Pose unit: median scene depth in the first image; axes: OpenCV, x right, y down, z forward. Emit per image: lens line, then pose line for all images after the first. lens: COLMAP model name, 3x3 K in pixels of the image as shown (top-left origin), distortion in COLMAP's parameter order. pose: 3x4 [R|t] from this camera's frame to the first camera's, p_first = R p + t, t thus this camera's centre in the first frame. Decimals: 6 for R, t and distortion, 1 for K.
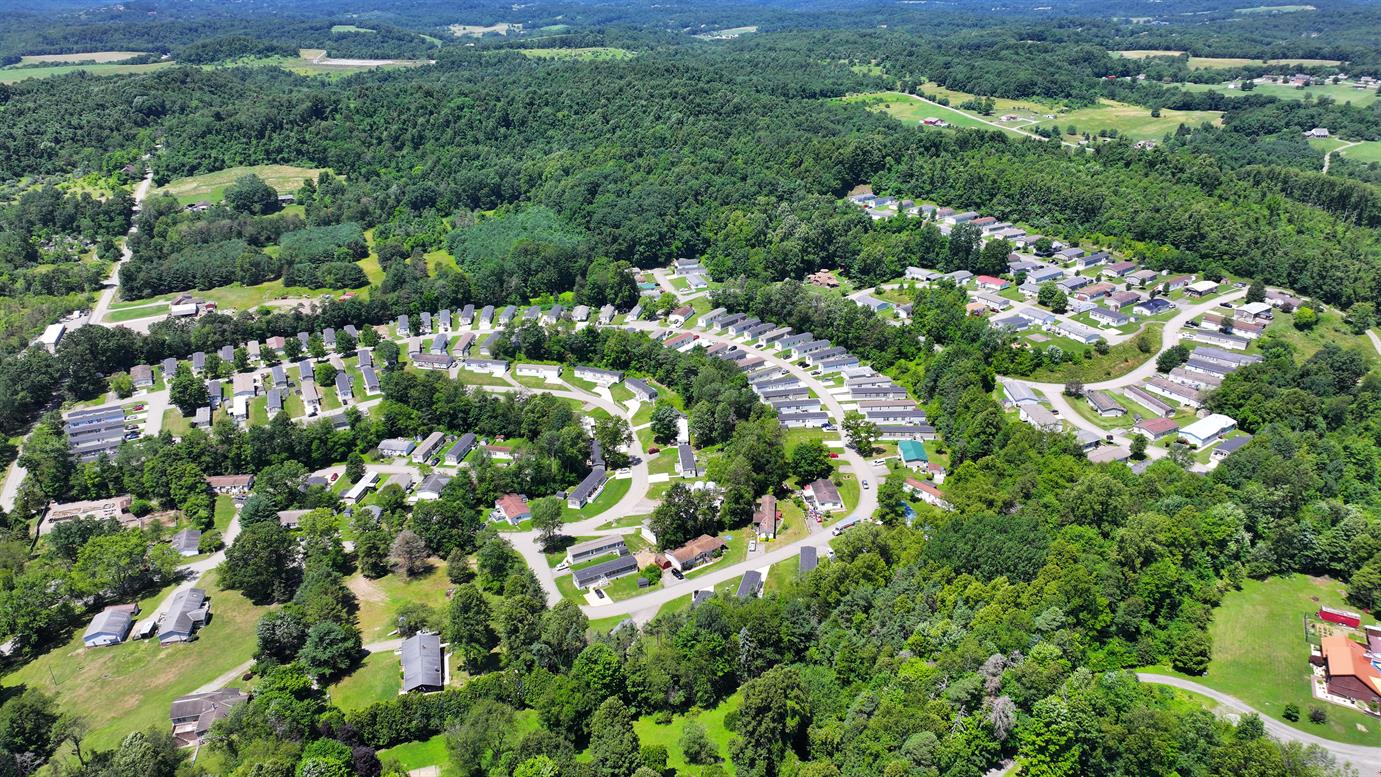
lens RADIAL K [[966.4, 0, 692.5], [0, 966.4, 386.7], [0, 0, 1]] dist [-0.004025, 0.026935]
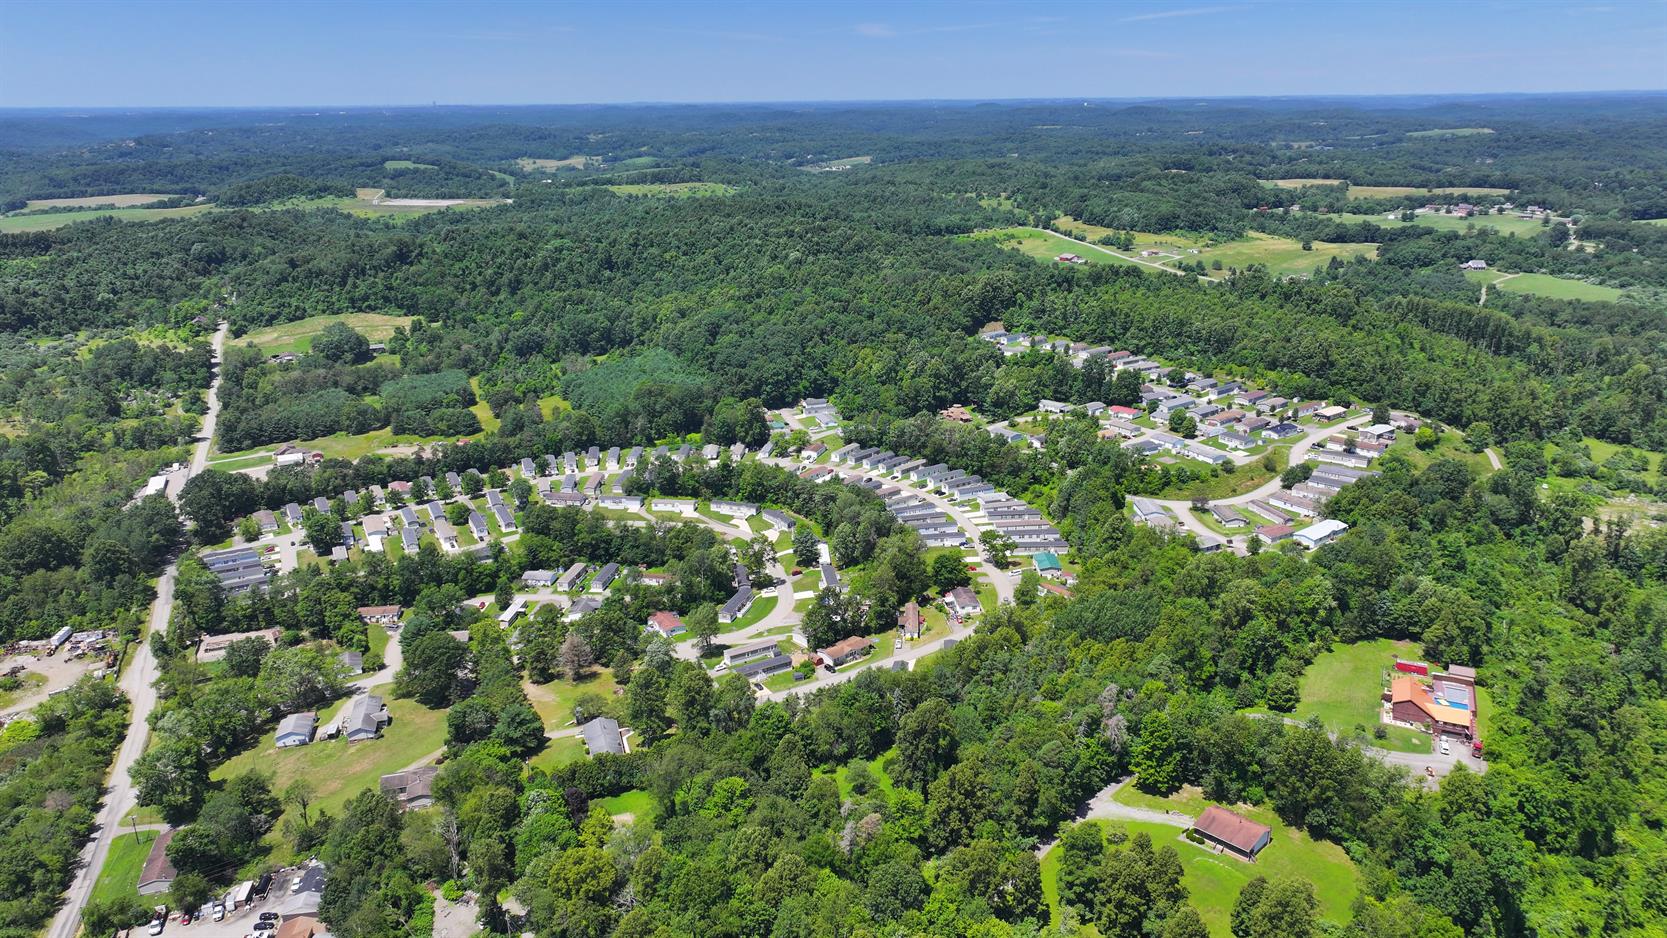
lens RADIAL K [[1164.6, 0, 833.5], [0, 1164.6, 469.0], [0, 0, 1]] dist [0.004013, 0.011614]
pose [[0.999390, -0.019002, 0.029296, -0.026671], [0.021660, 0.995408, -0.093245, 0.055212], [-0.027390, 0.093823, 0.995212, -0.180751]]
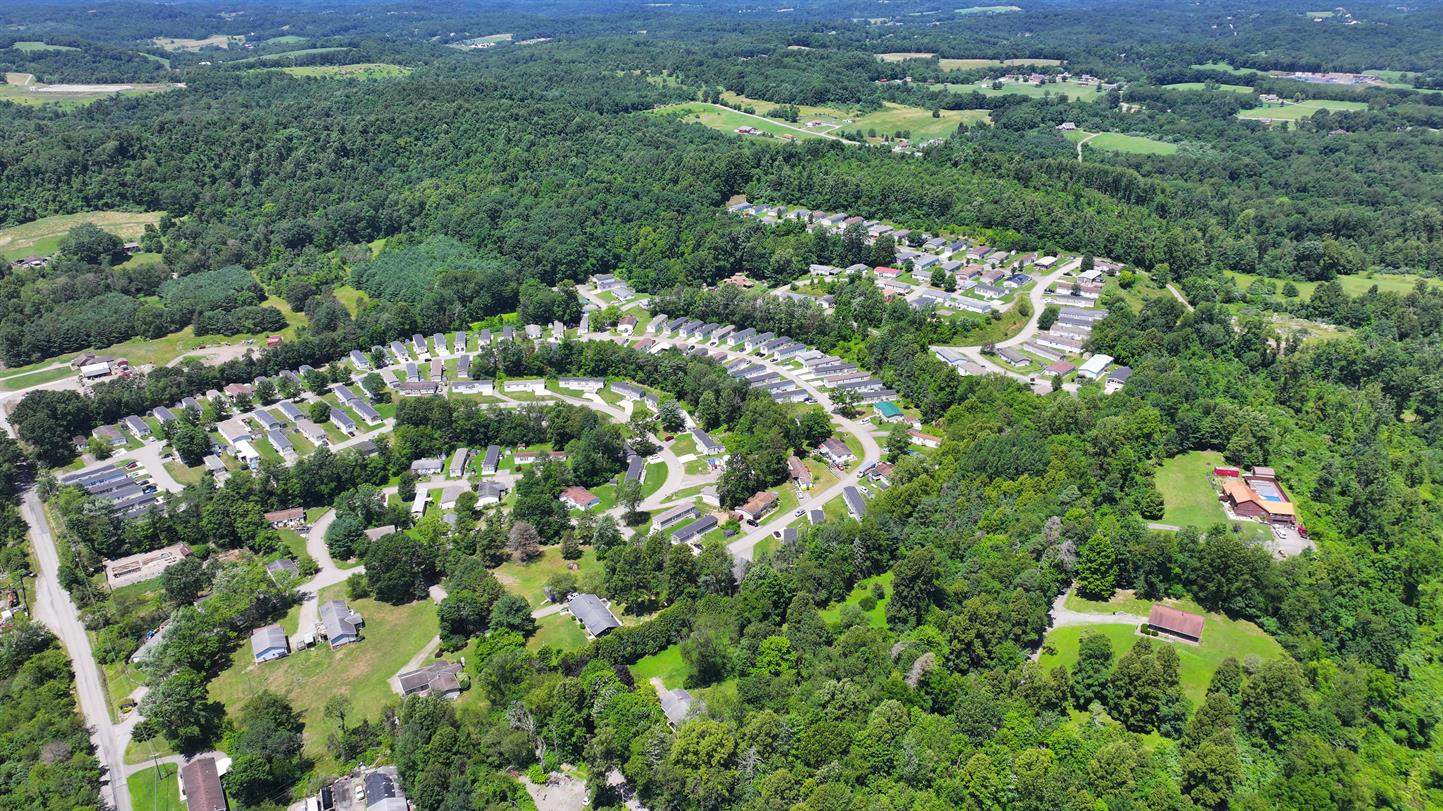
lens RADIAL K [[1008.1, 0, 721.5], [0, 1008.1, 405.5], [0, 0, 1]] dist [0.004013, 0.011614]
pose [[0.960342, -0.114579, 0.254196, -0.213972], [0.114077, 0.993330, 0.016767, 0.010816], [-0.254421, 0.012896, 0.967007, -0.139513]]
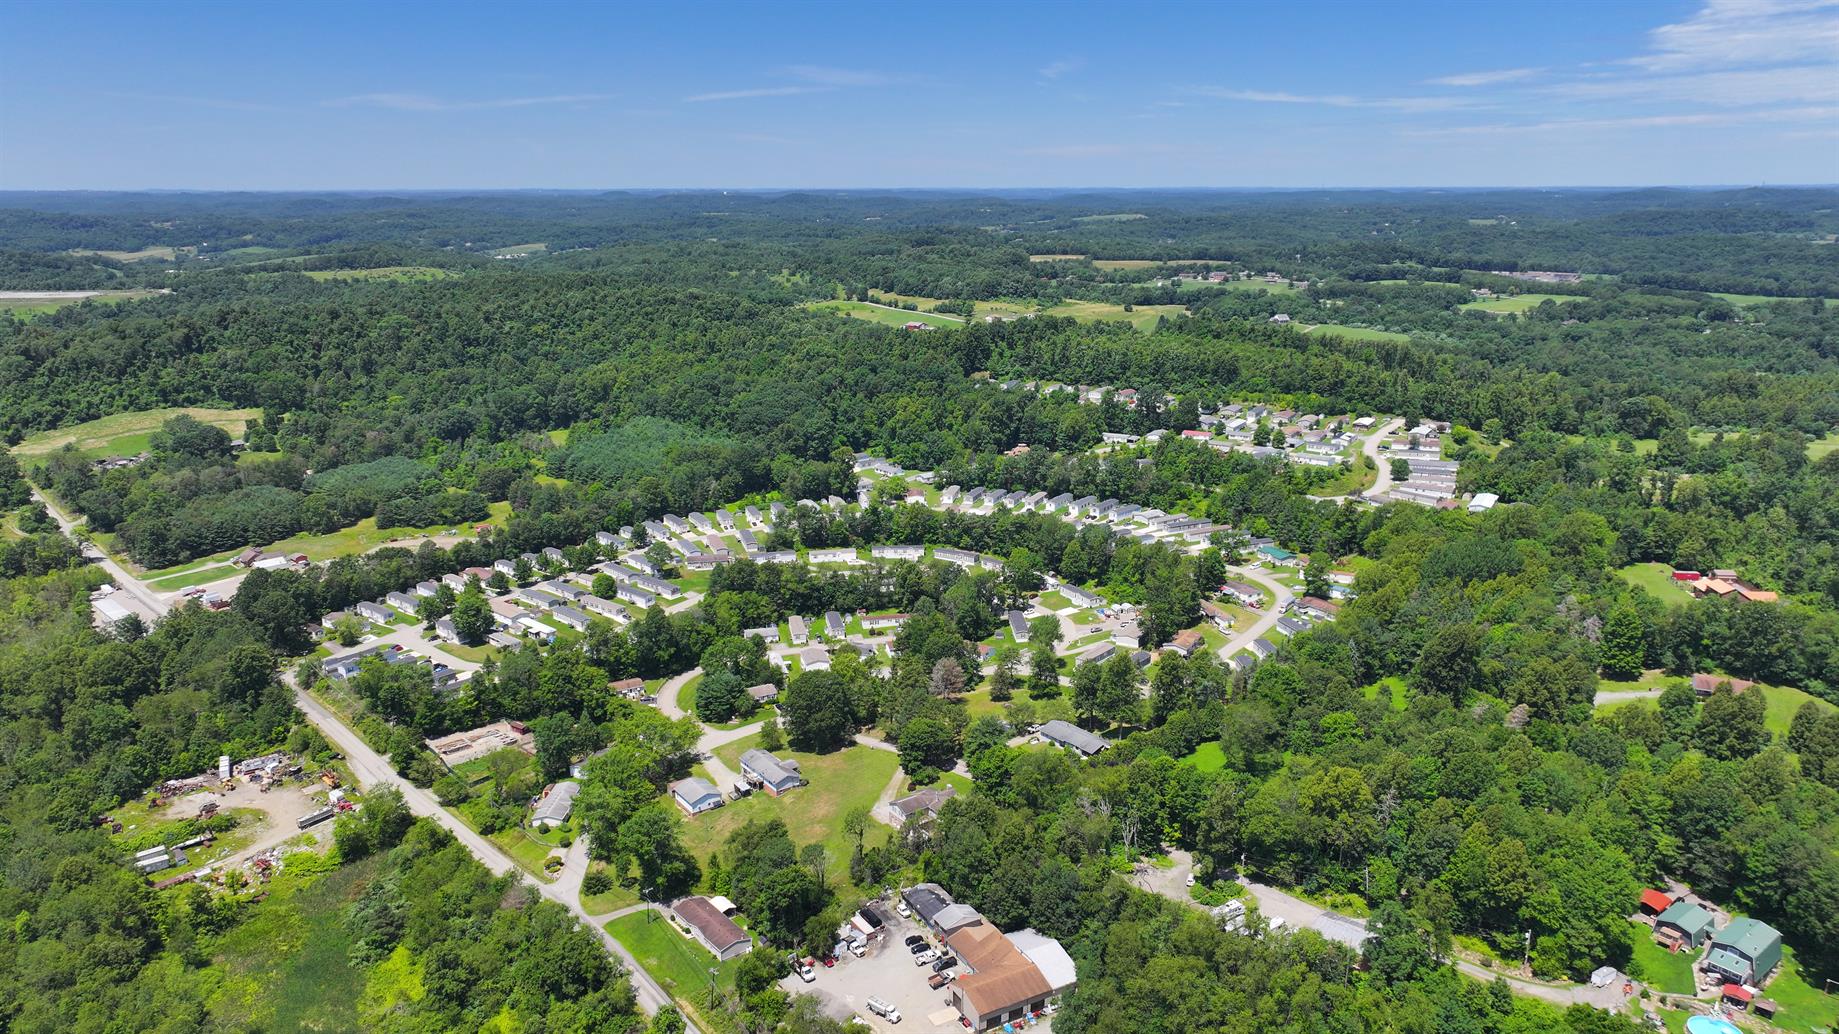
lens RADIAL K [[1284.8, 0, 919.5], [0, 1284.8, 517.0], [0, 0, 1]] dist [0.004013, 0.011614]
pose [[0.920340, -0.099411, 0.378274, -0.490405], [0.155036, 0.980657, -0.119483, 0.096365], [-0.359079, 0.168611, 0.917950, -0.150823]]
